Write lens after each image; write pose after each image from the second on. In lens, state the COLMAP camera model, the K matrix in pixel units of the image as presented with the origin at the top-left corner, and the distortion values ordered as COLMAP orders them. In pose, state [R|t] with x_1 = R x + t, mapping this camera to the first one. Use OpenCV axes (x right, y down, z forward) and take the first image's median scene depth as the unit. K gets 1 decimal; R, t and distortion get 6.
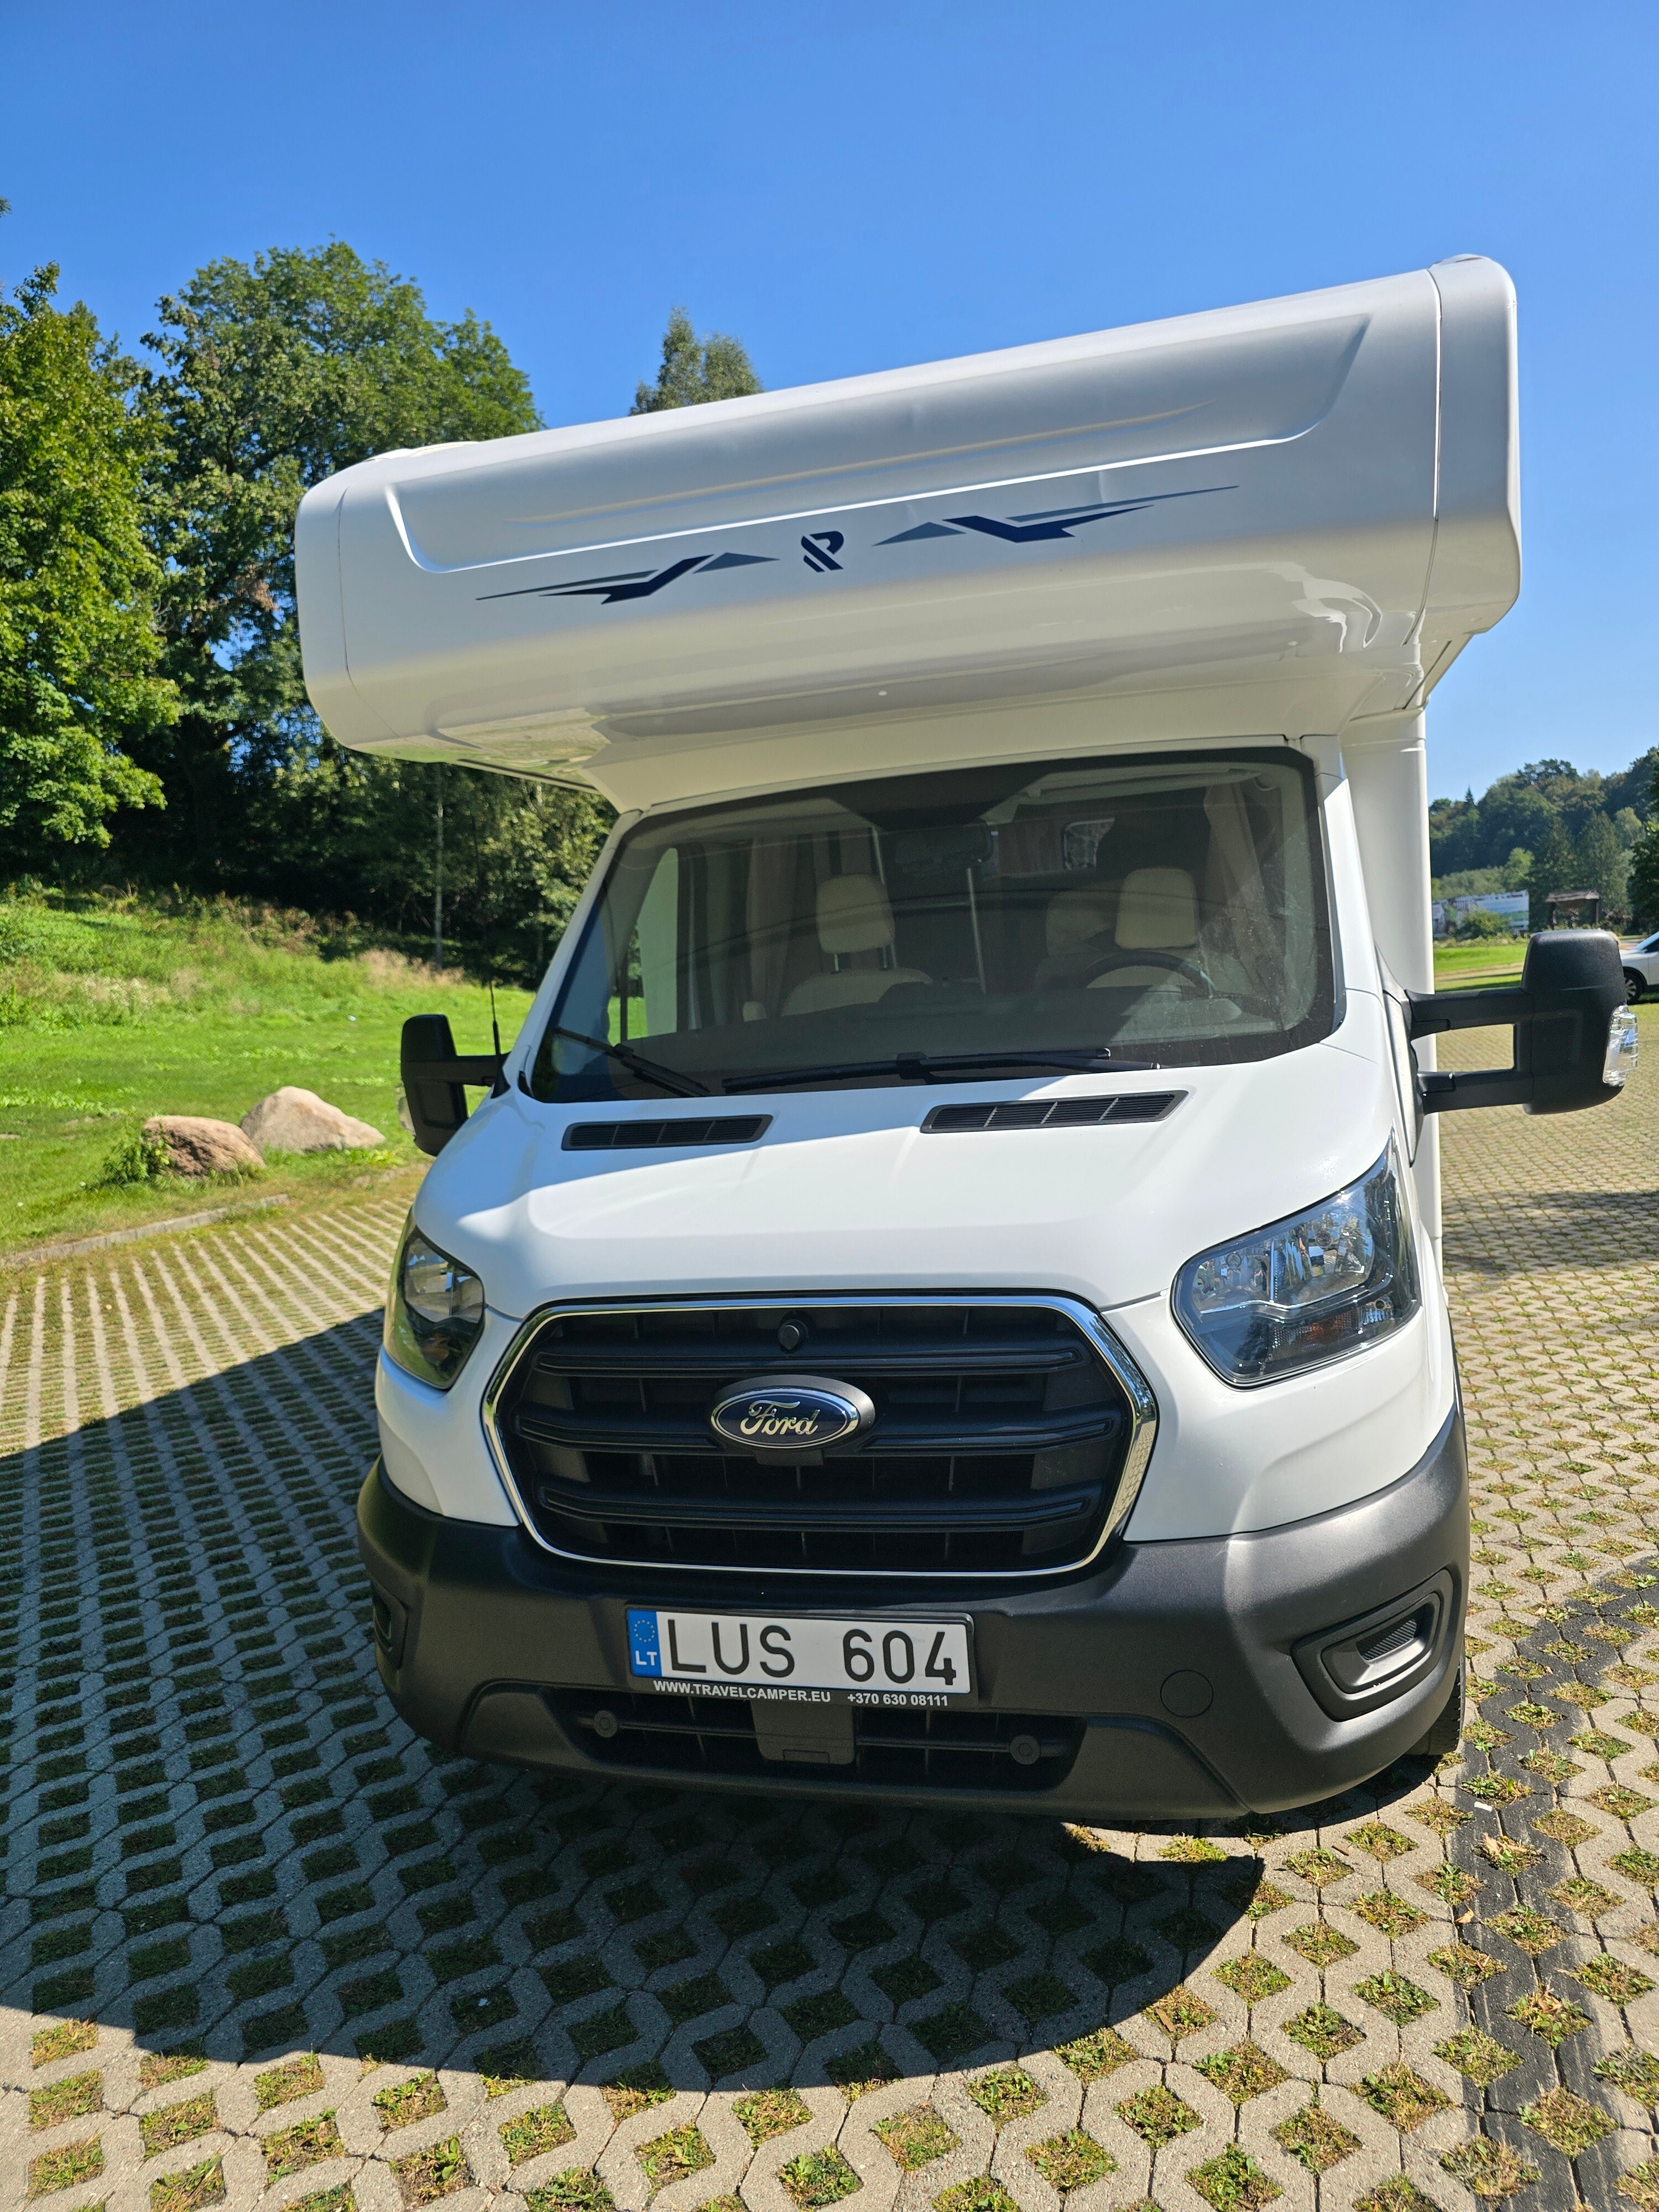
lens RADIAL K [[1476.8, 0, 829.5], [0, 1476.8, 1106.0], [0, 0, 1]] dist [0.040240, -0.035720]
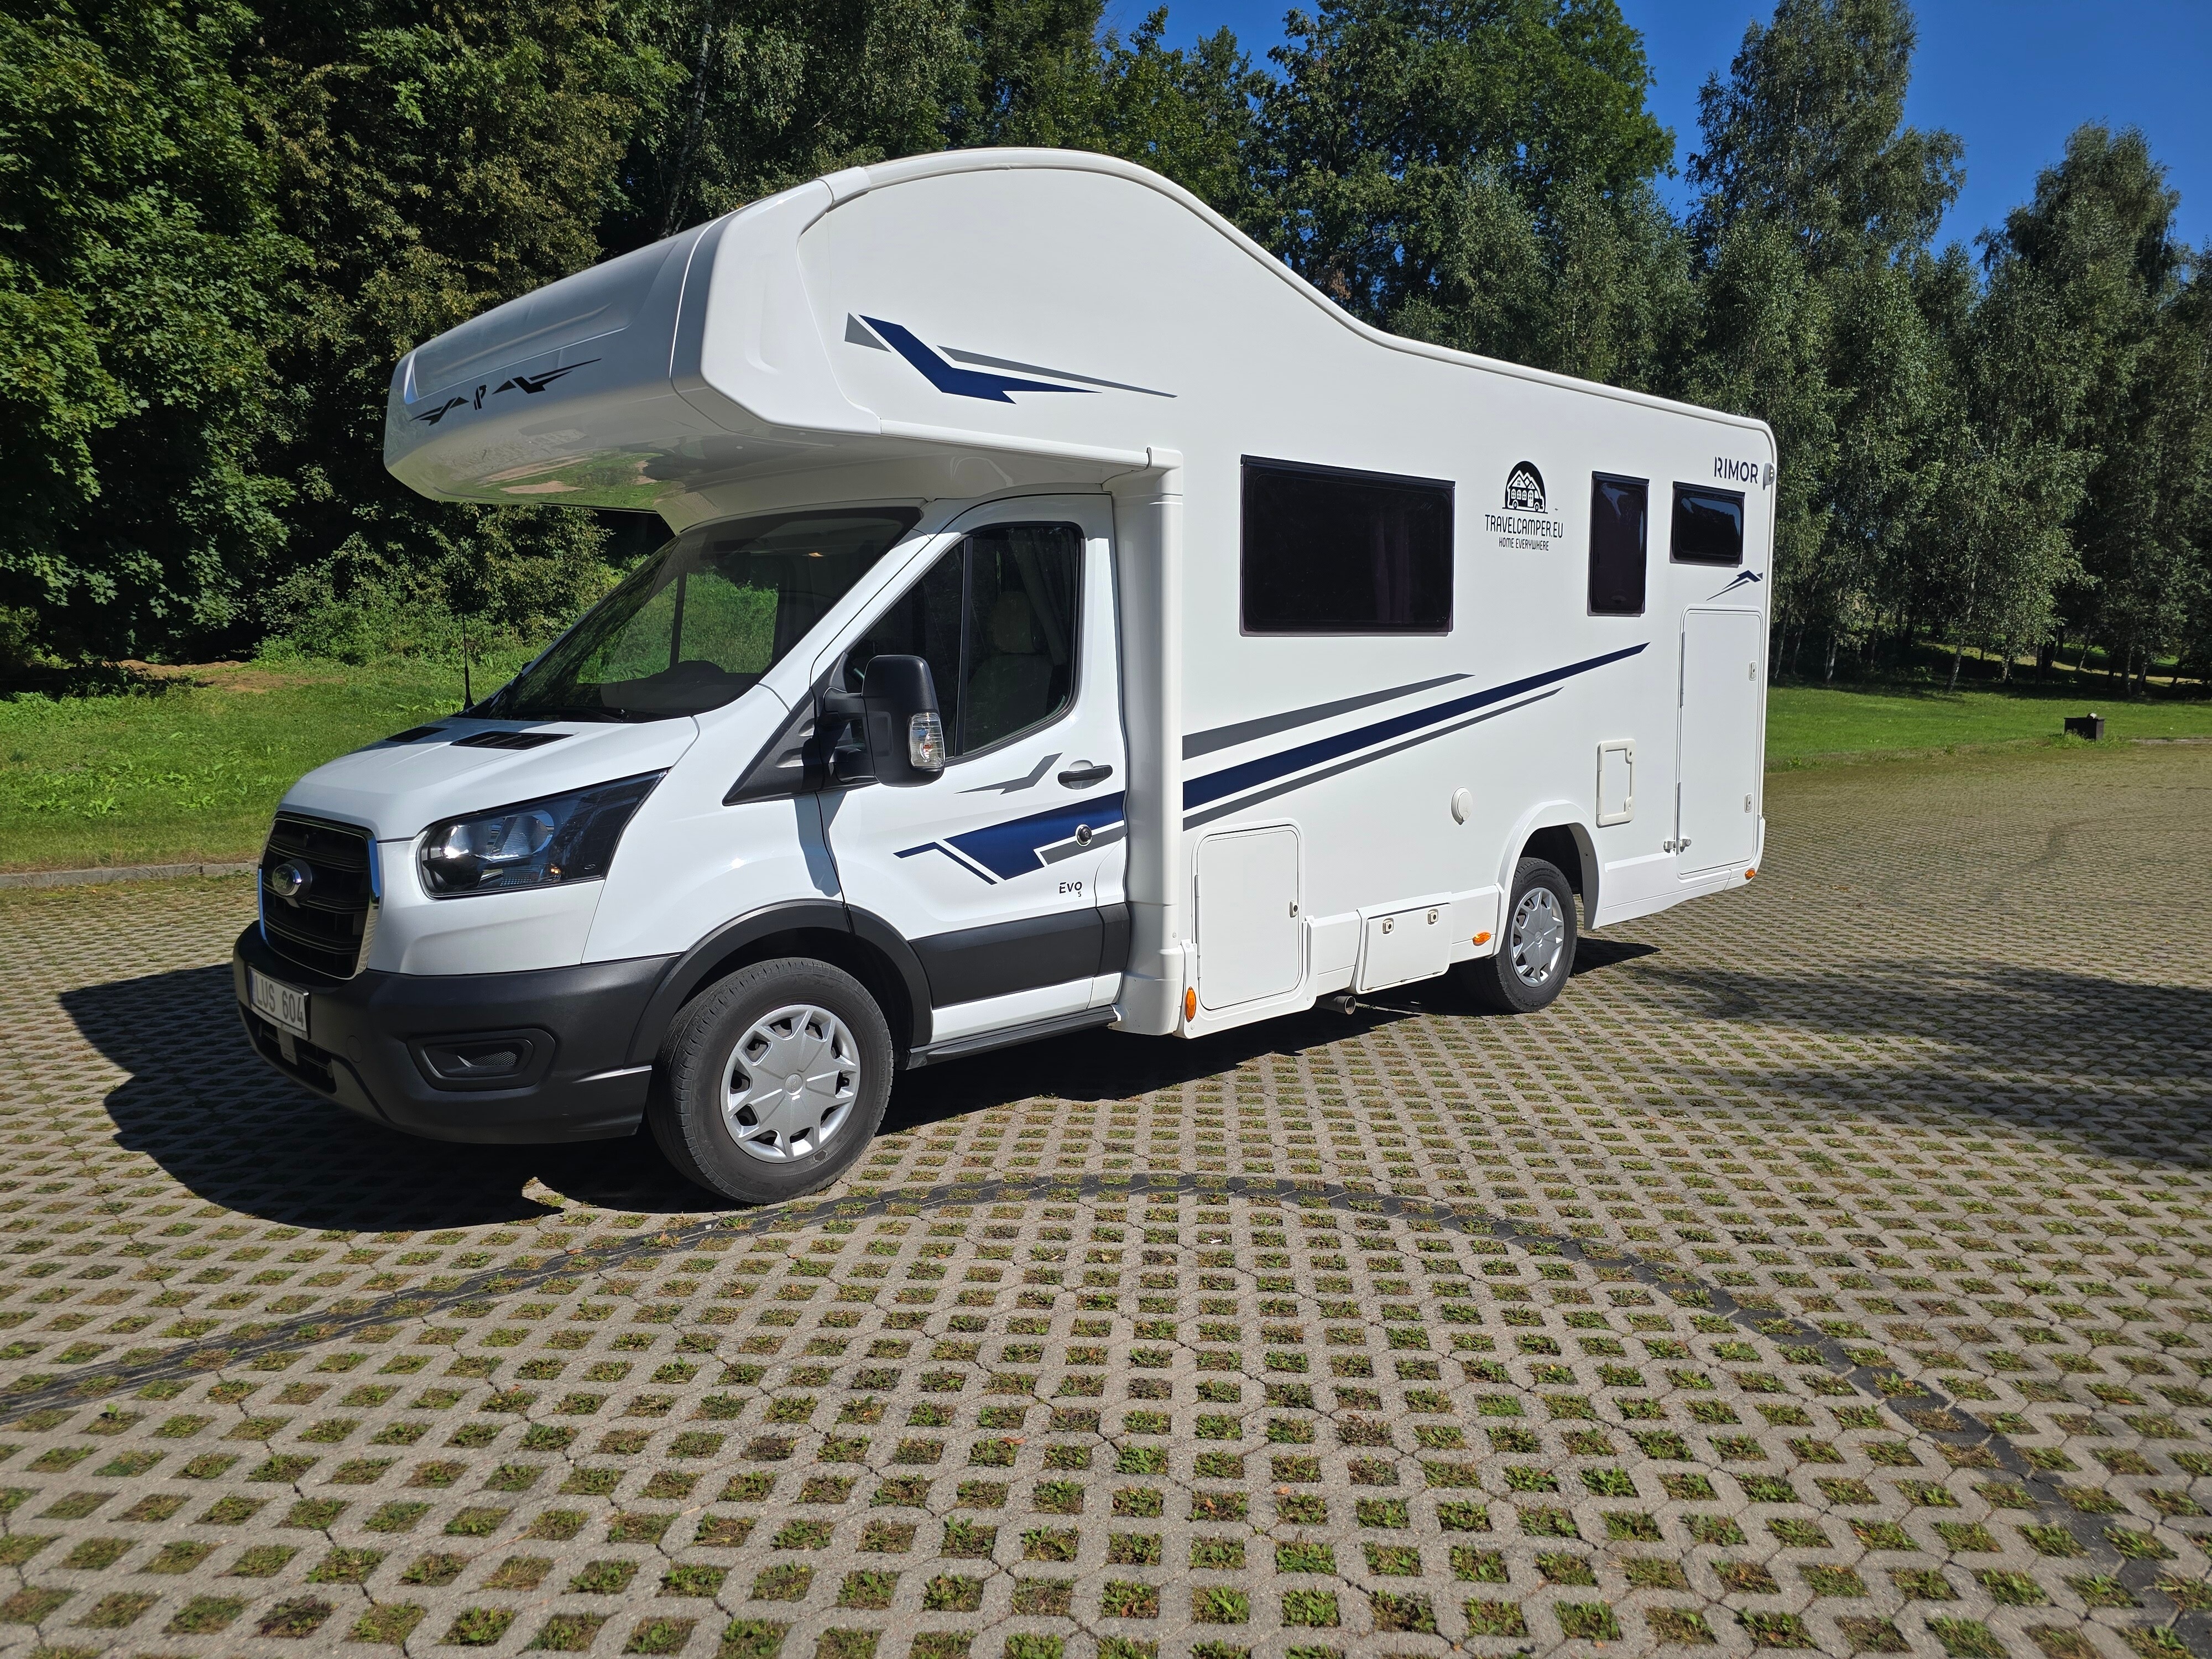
lens RADIAL K [[1476.8, 0, 1106.0], [0, 1476.8, 829.5], [0, 0, 1]] dist [0.040240, -0.035720]
pose [[0.855152, 0.123086, -0.503552, 0.059808], [-0.106773, 0.992395, 0.061251, -0.002272], [0.507262, 0.001387, 0.861791, -0.003037]]
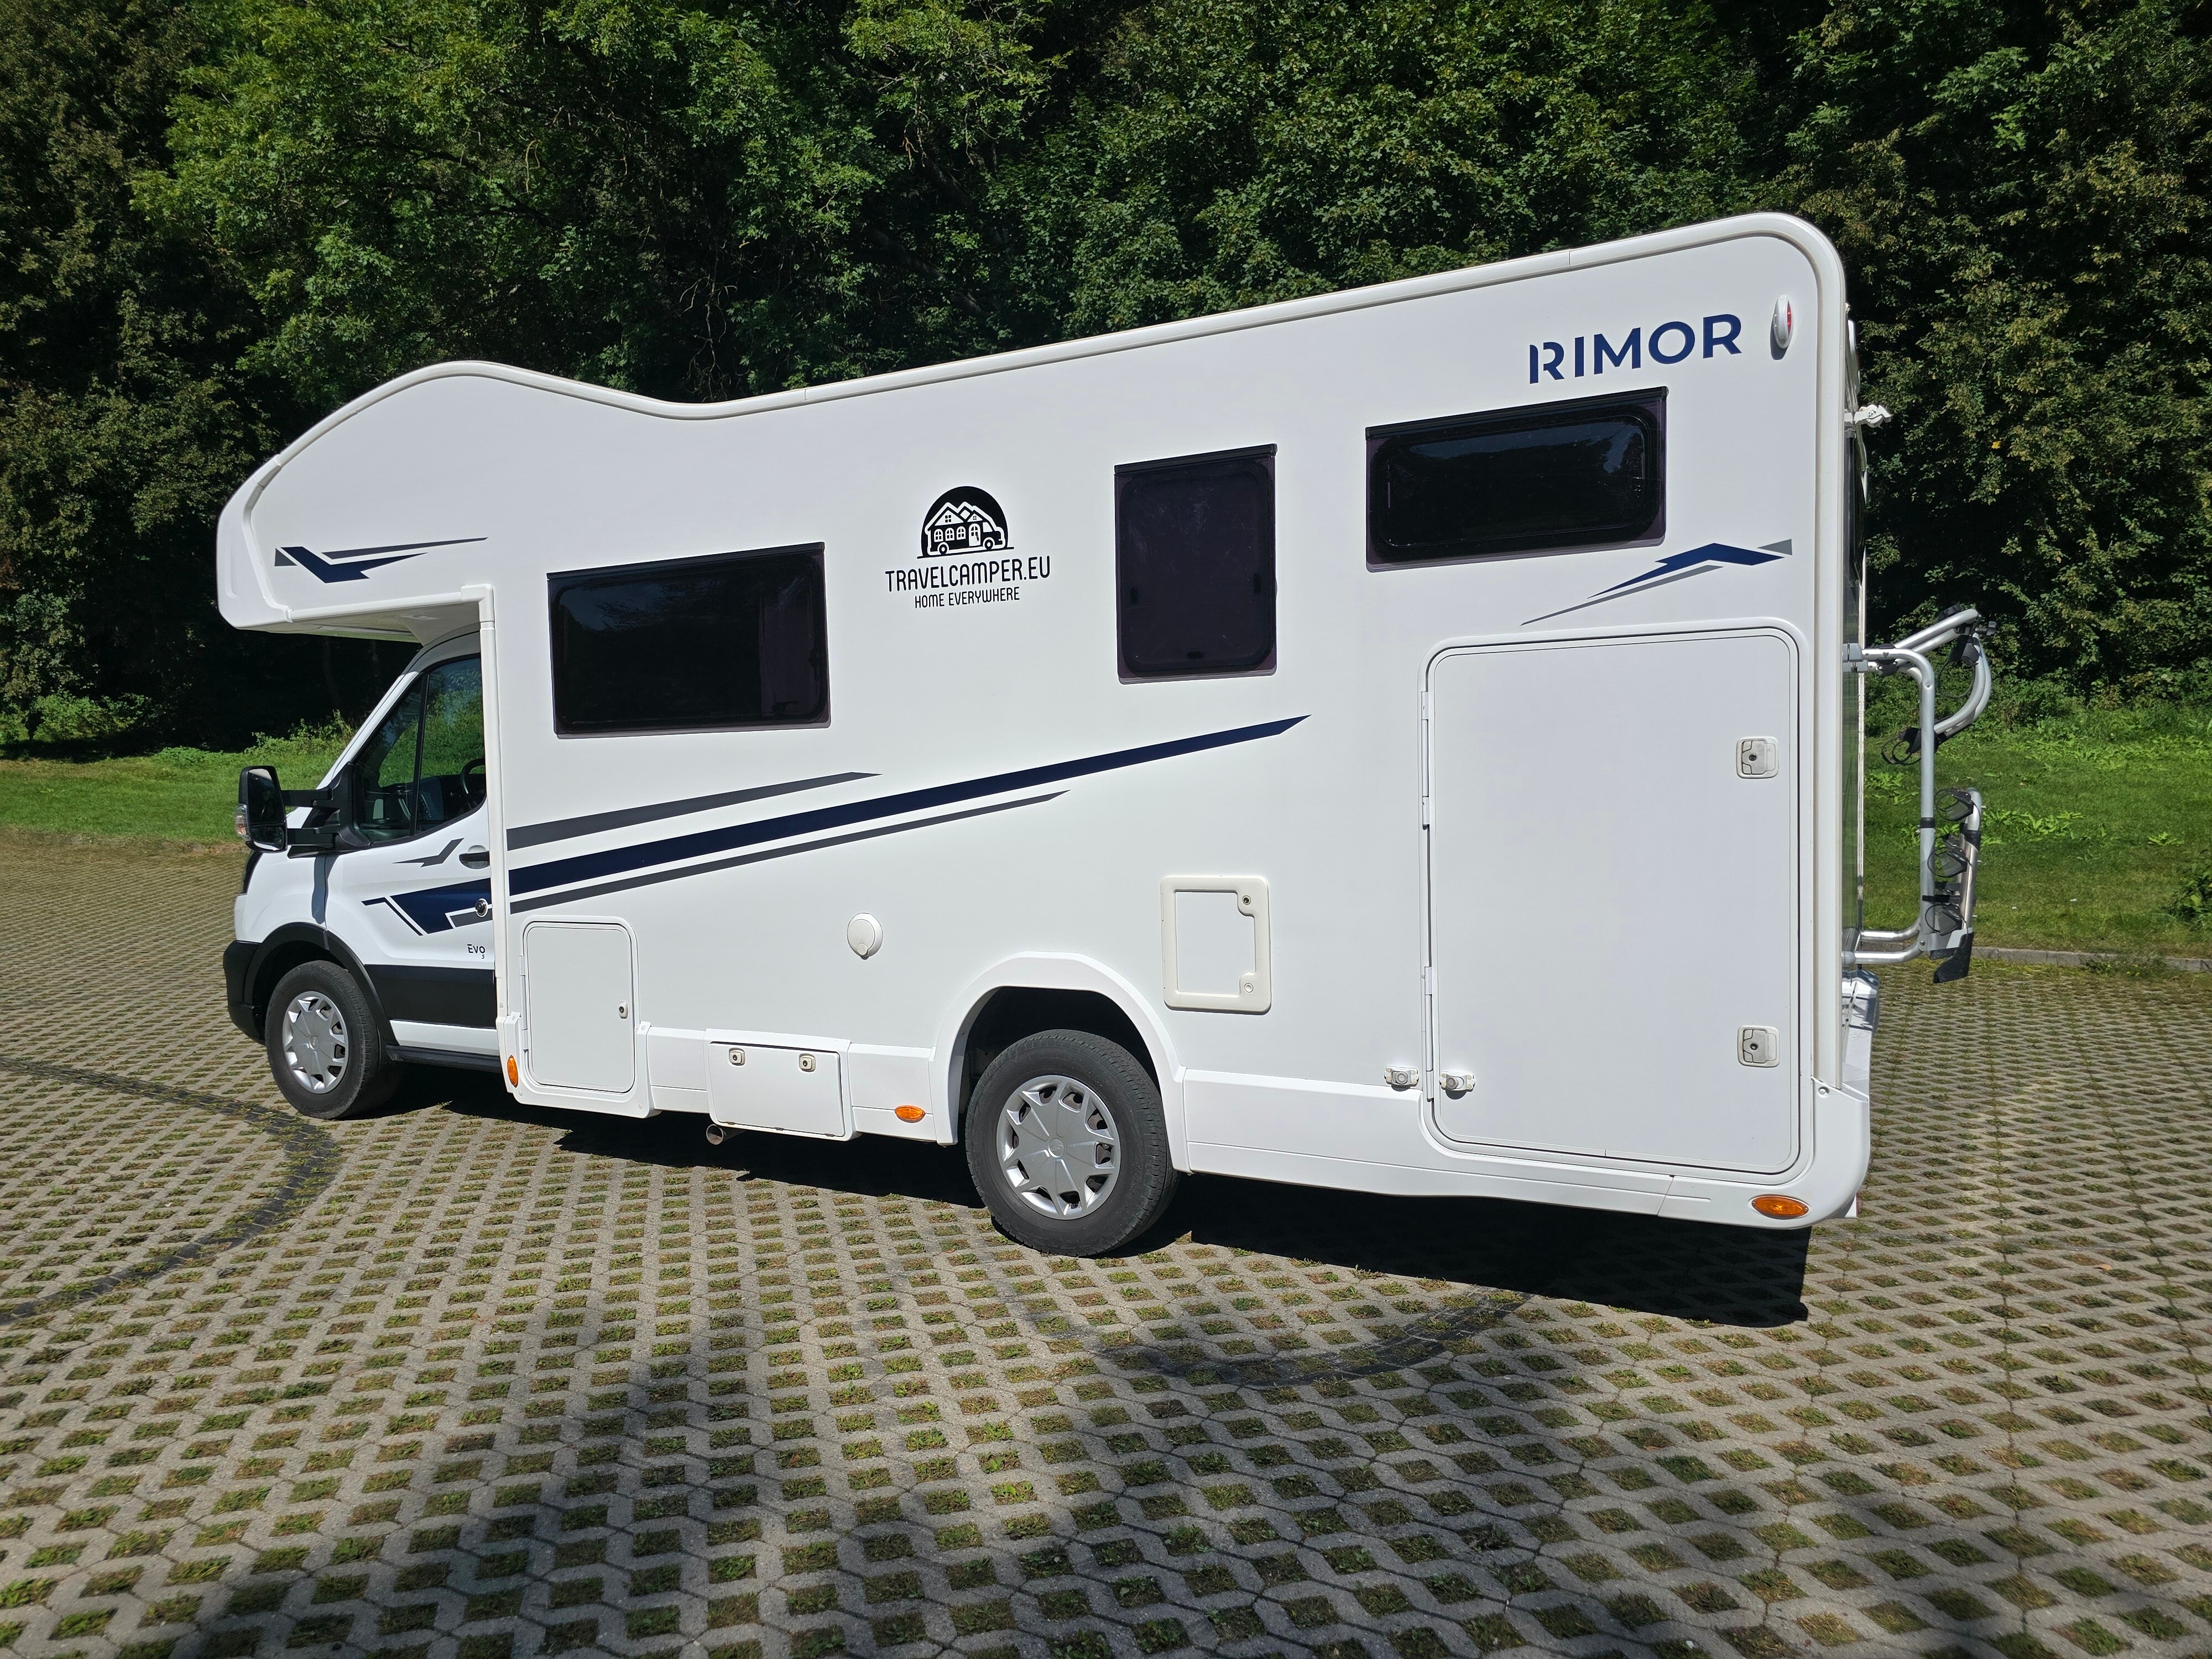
lens RADIAL K [[1496.1, 0, 1106.0], [0, 1496.1, 829.5], [0, 0, 1]] dist [0.073450, -0.066910]
pose [[-0.214995, 0.118462, -0.969404, 0.099652], [-0.060979, 0.989051, 0.134387, -0.015905], [0.974710, 0.088006, -0.205417, 0.109206]]
